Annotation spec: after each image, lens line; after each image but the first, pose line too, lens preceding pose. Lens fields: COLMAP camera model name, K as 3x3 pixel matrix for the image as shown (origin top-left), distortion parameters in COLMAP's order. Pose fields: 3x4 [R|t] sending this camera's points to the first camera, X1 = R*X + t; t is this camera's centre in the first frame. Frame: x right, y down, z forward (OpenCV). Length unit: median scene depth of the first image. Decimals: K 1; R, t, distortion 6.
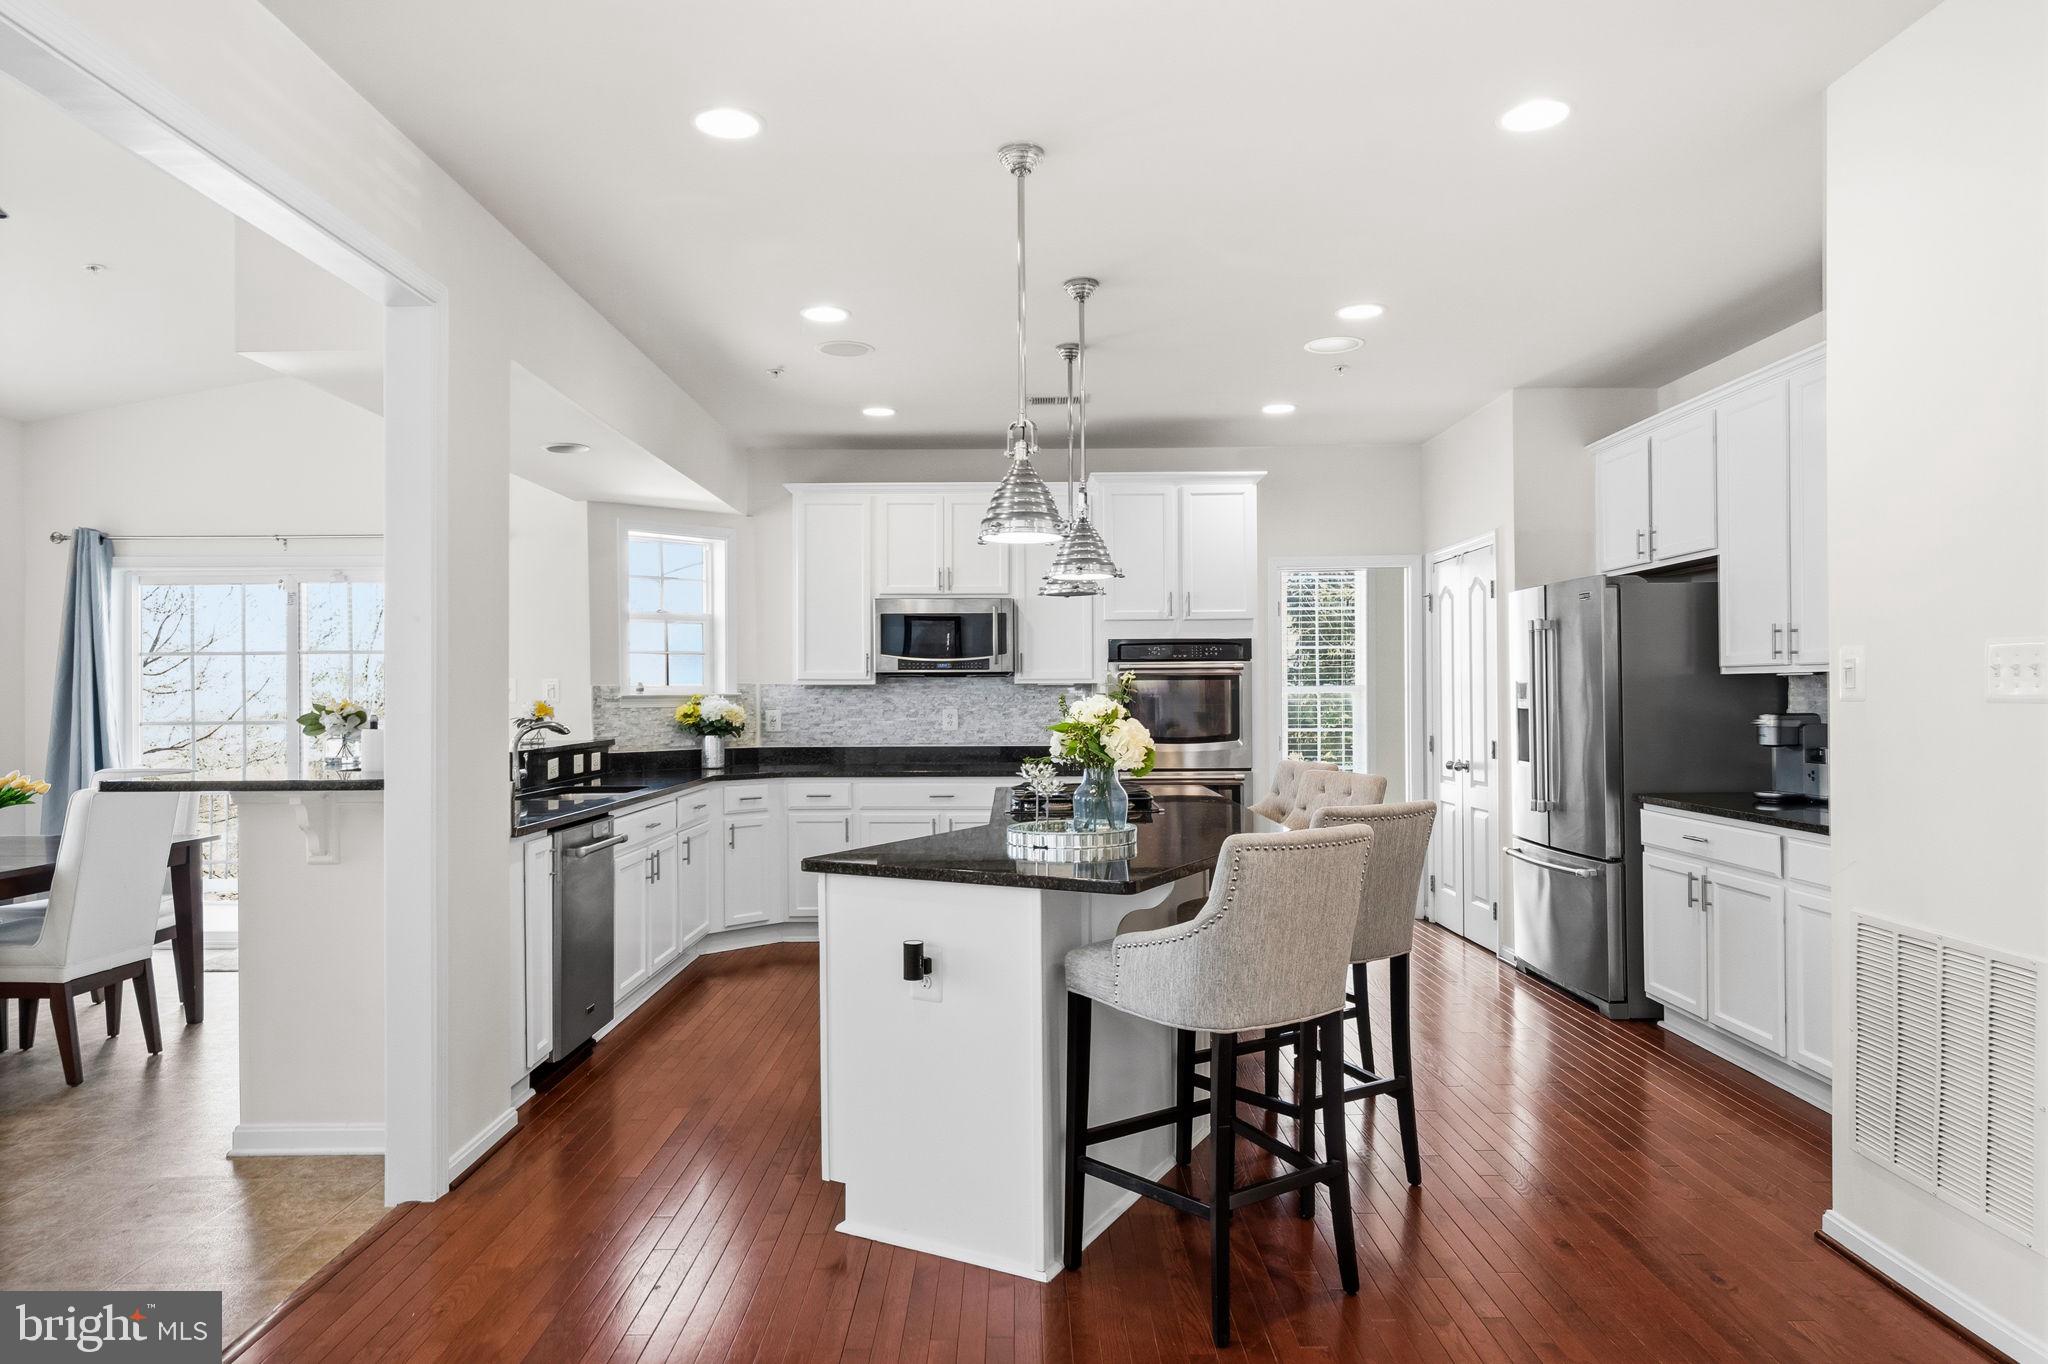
lens RADIAL K [[1256.4, 0, 1024.3], [0, 1256.4, 688.2], [0, 0, 1]] dist [0.002595, 0.000040]
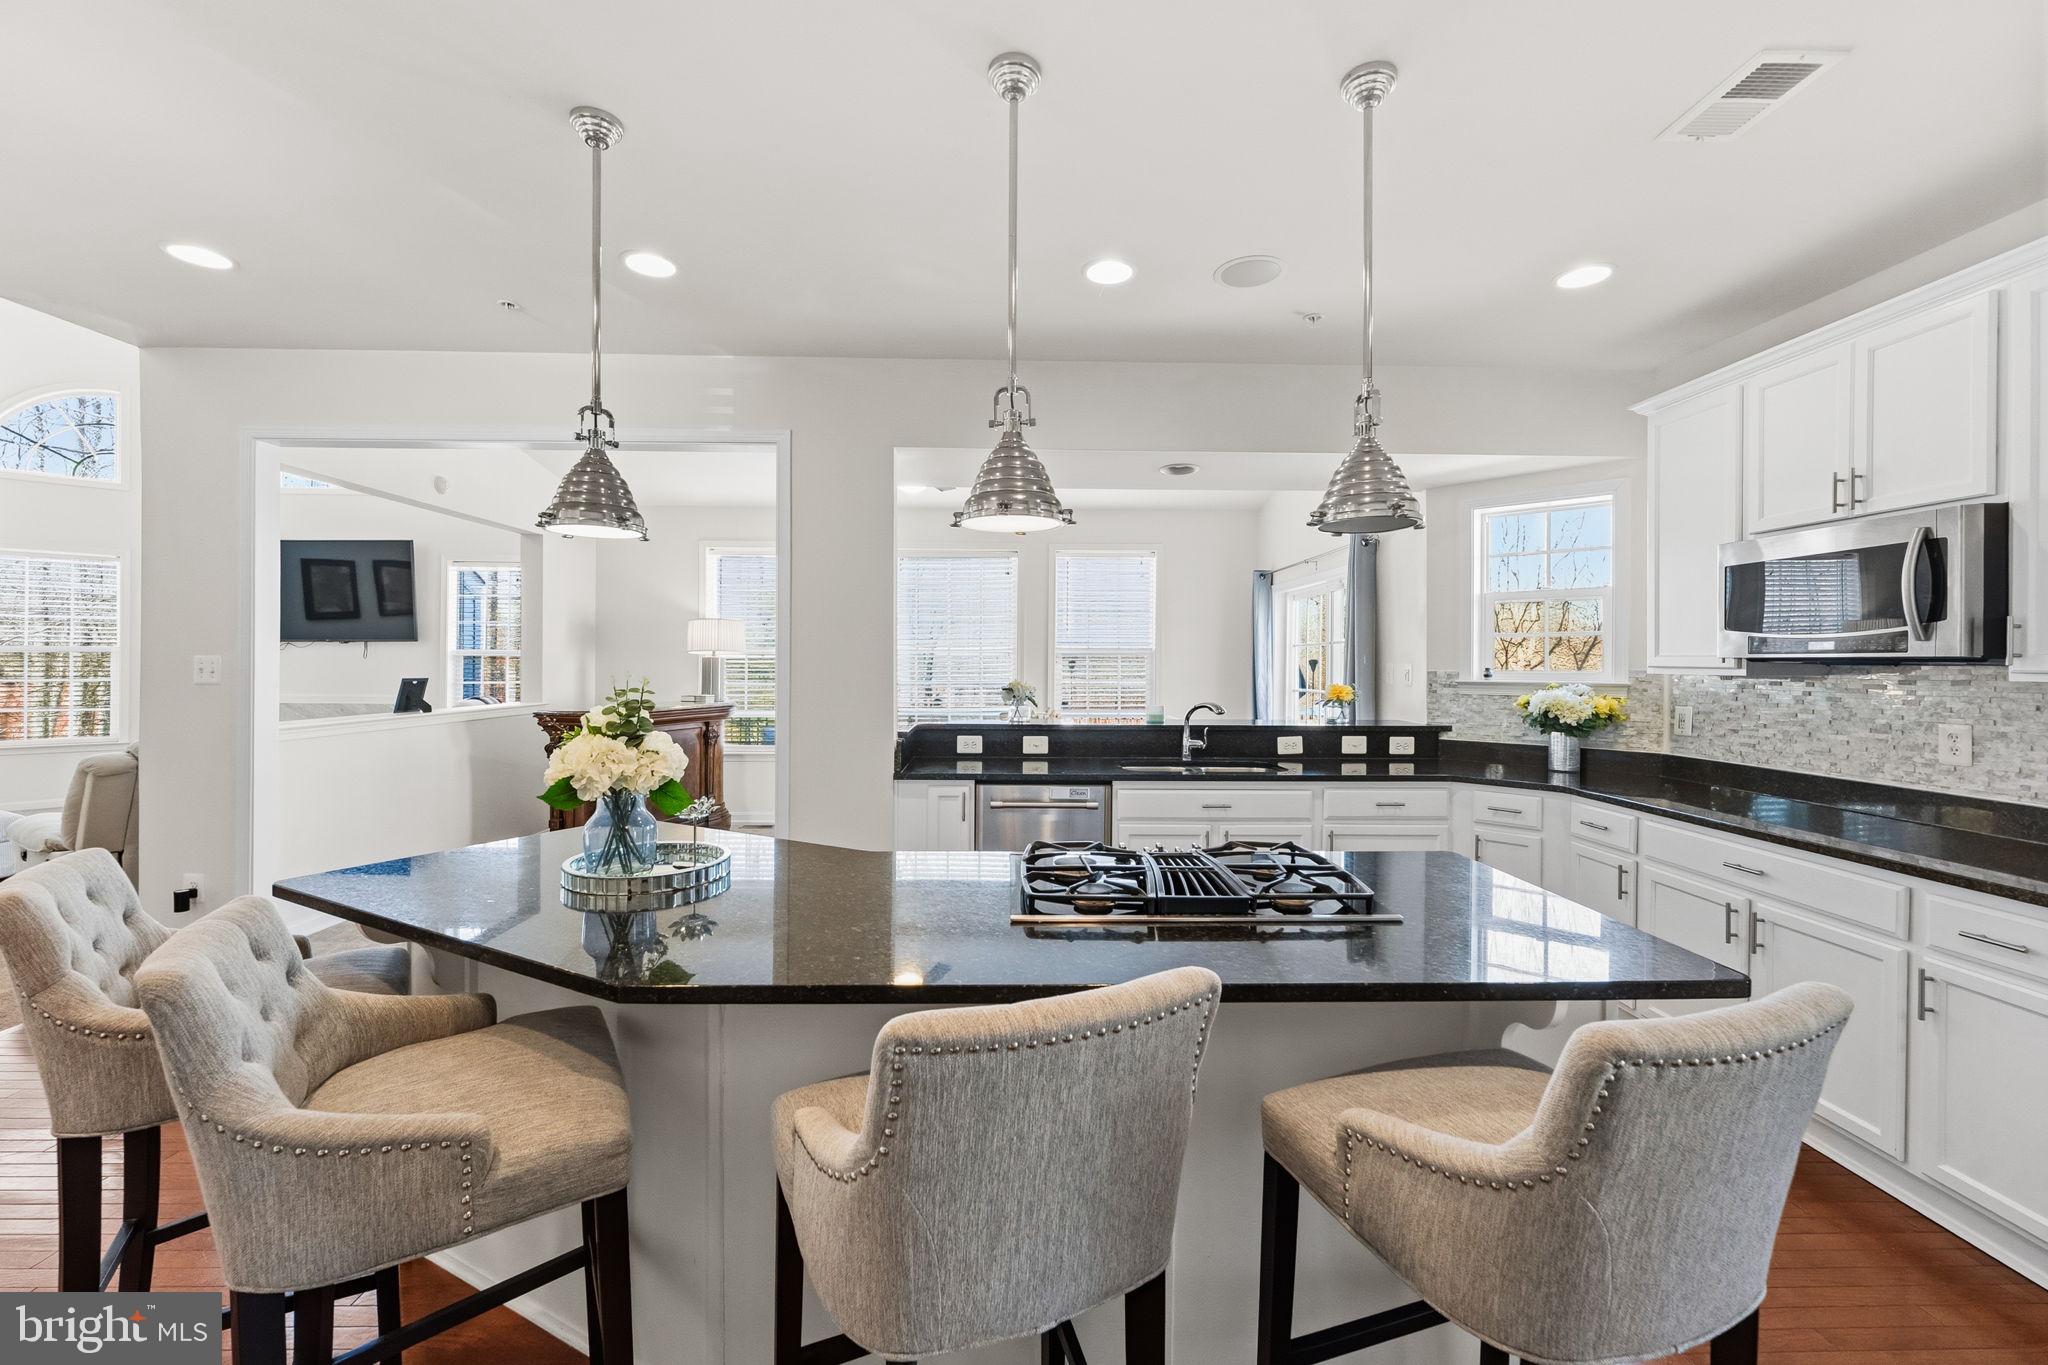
lens RADIAL K [[842.3, 0, 1024.2], [0, 842.3, 670.6], [0, 0, 1]] dist [0.013589, 0.000154]
pose [[0.007954, 0.017919, -0.999808, 0.324087], [0.000835, 0.999839, 0.017926, -0.014288], [0.999968, -0.000978, 0.007938, 0.643050]]
